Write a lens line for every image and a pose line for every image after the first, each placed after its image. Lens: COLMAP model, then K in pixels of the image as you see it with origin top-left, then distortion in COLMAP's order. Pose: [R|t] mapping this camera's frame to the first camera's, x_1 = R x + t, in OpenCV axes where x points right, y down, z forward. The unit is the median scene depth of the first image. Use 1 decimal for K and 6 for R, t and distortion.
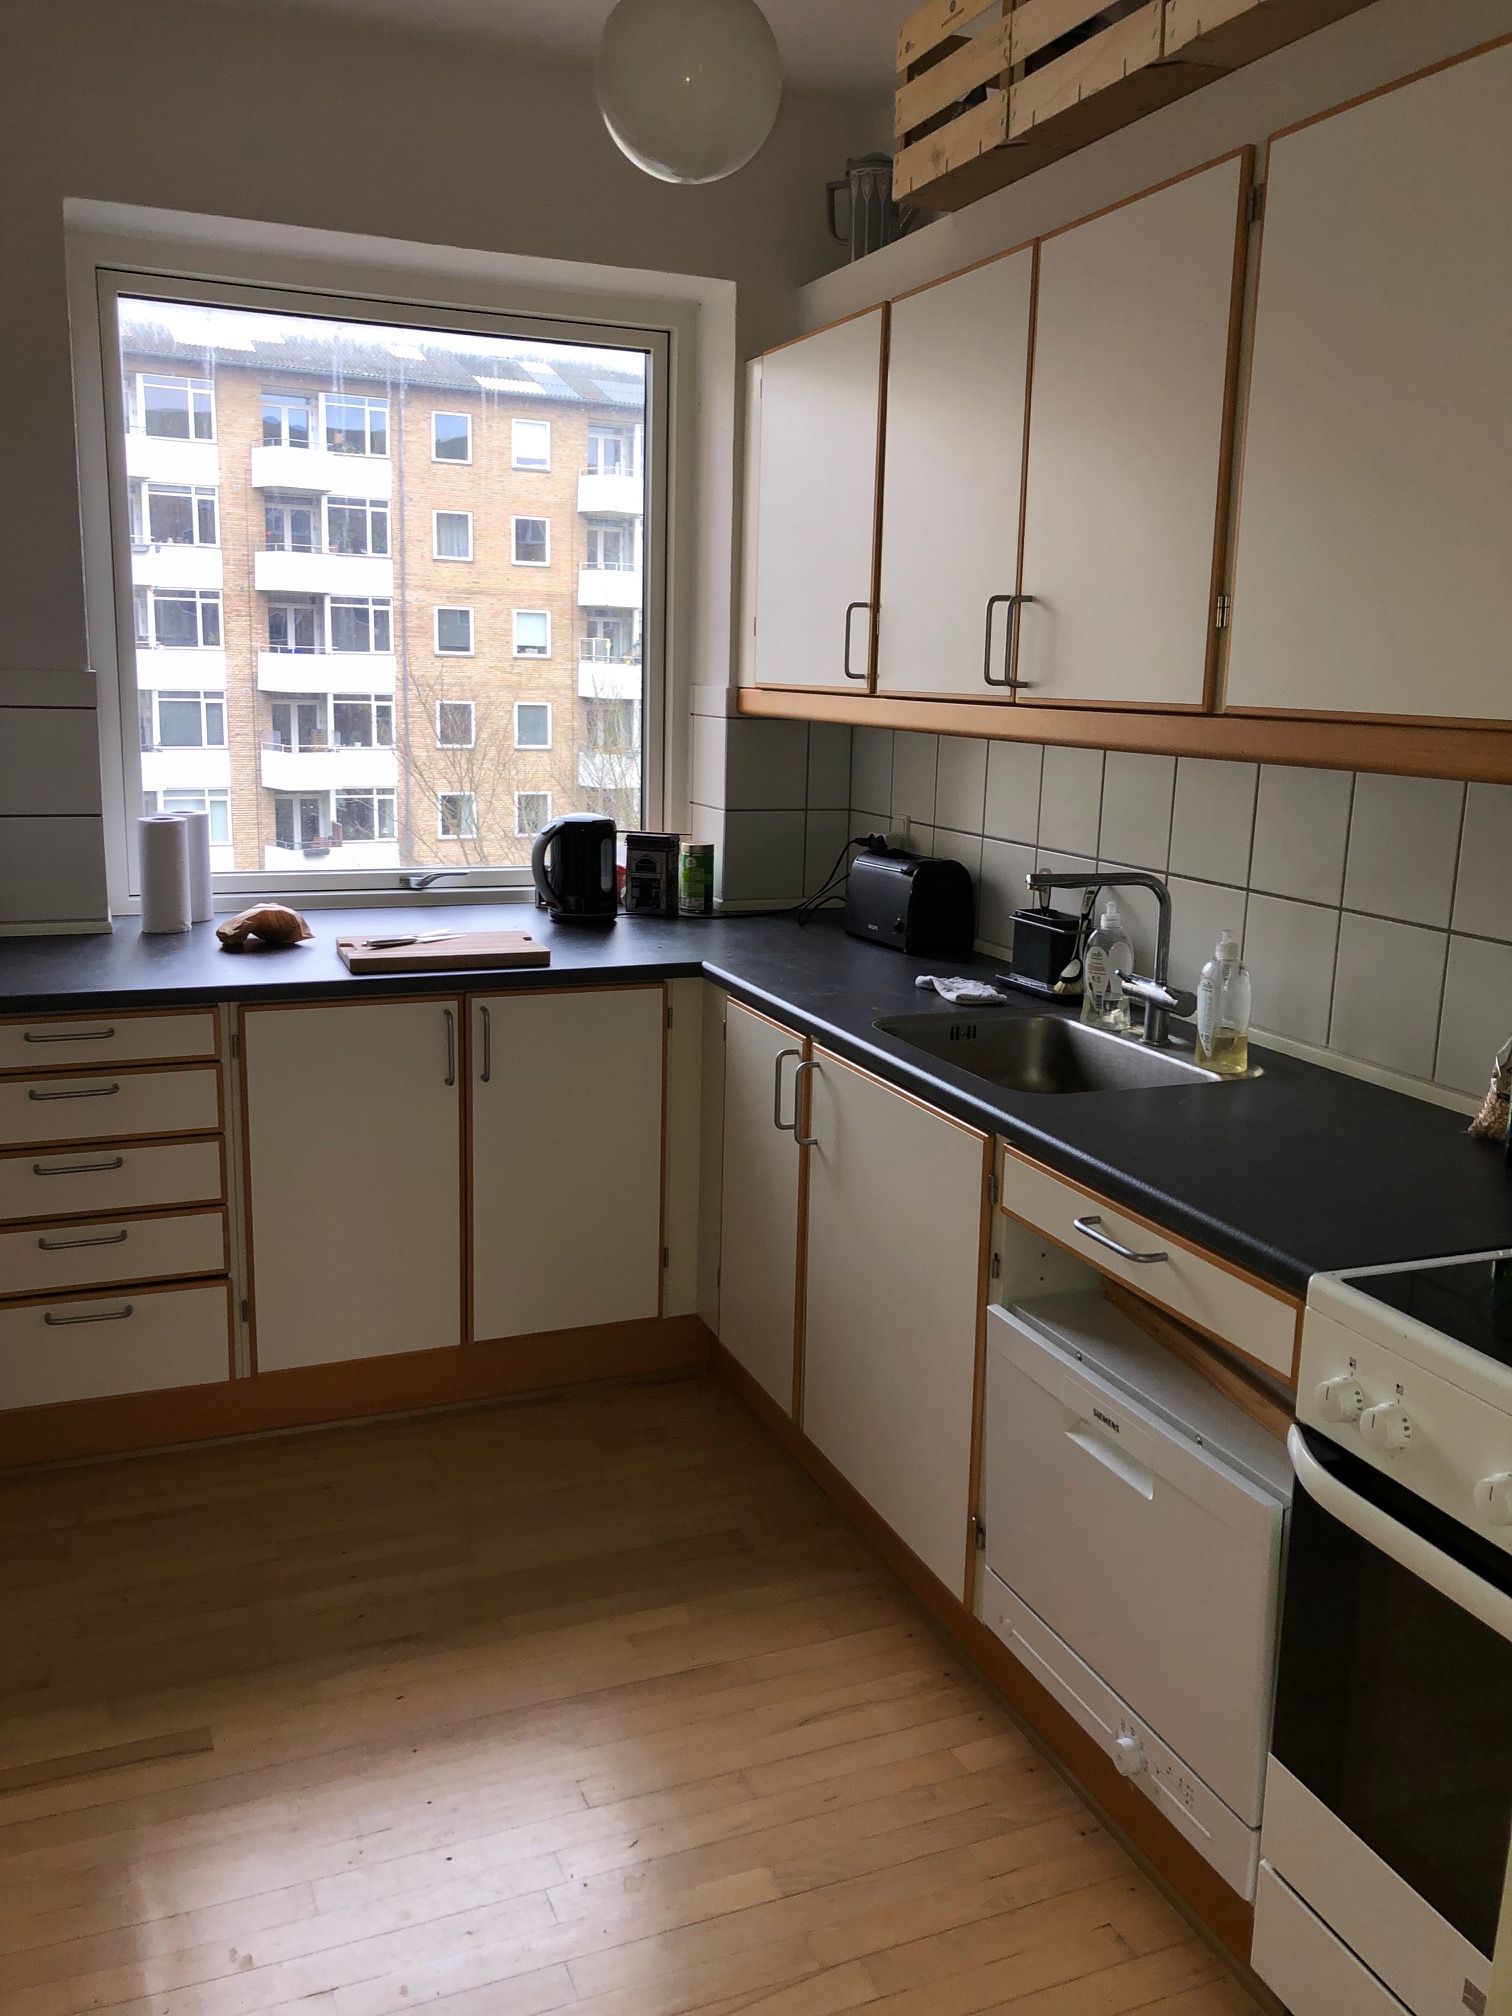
lens RADIAL K [[1617.0, 0, 800.4], [0, 1617.0, 1003.6], [0, 0, 1]] dist [0.007619, -0.099081]
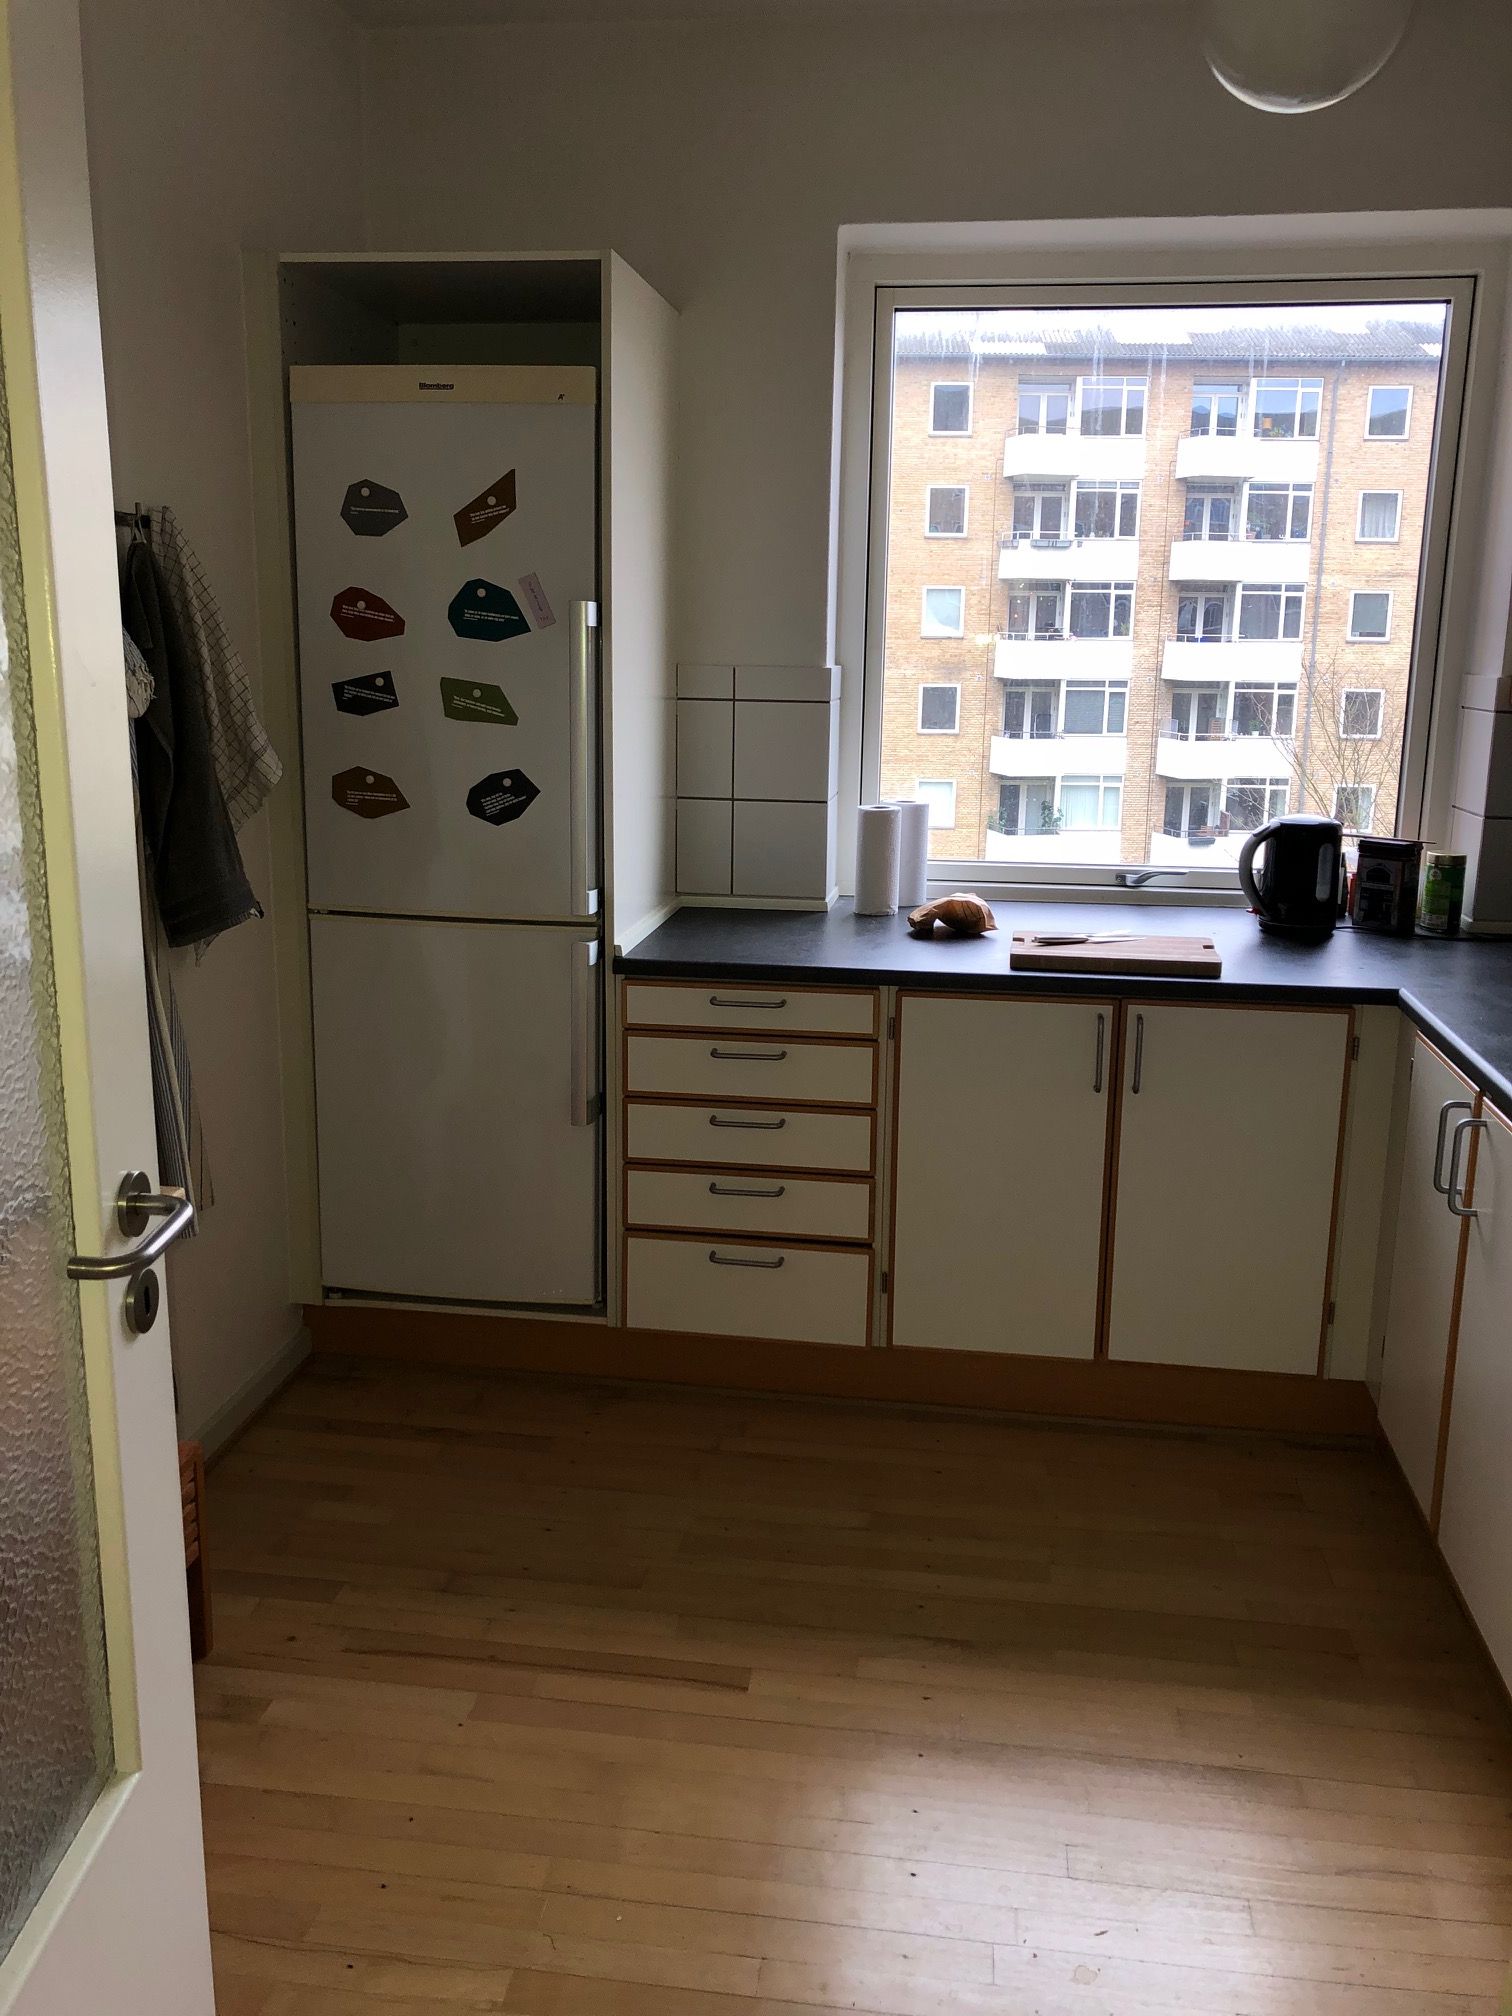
lens RADIAL K [[1617.0, 0, 800.4], [0, 1617.0, 1003.6], [0, 0, 1]] dist [0.007619, -0.099081]
pose [[0.839139, 0.098212, -0.534977, 0.119449], [-0.094149, 0.994943, 0.034976, -0.015678], [0.535707, 0.021018, 0.844142, 0.072363]]
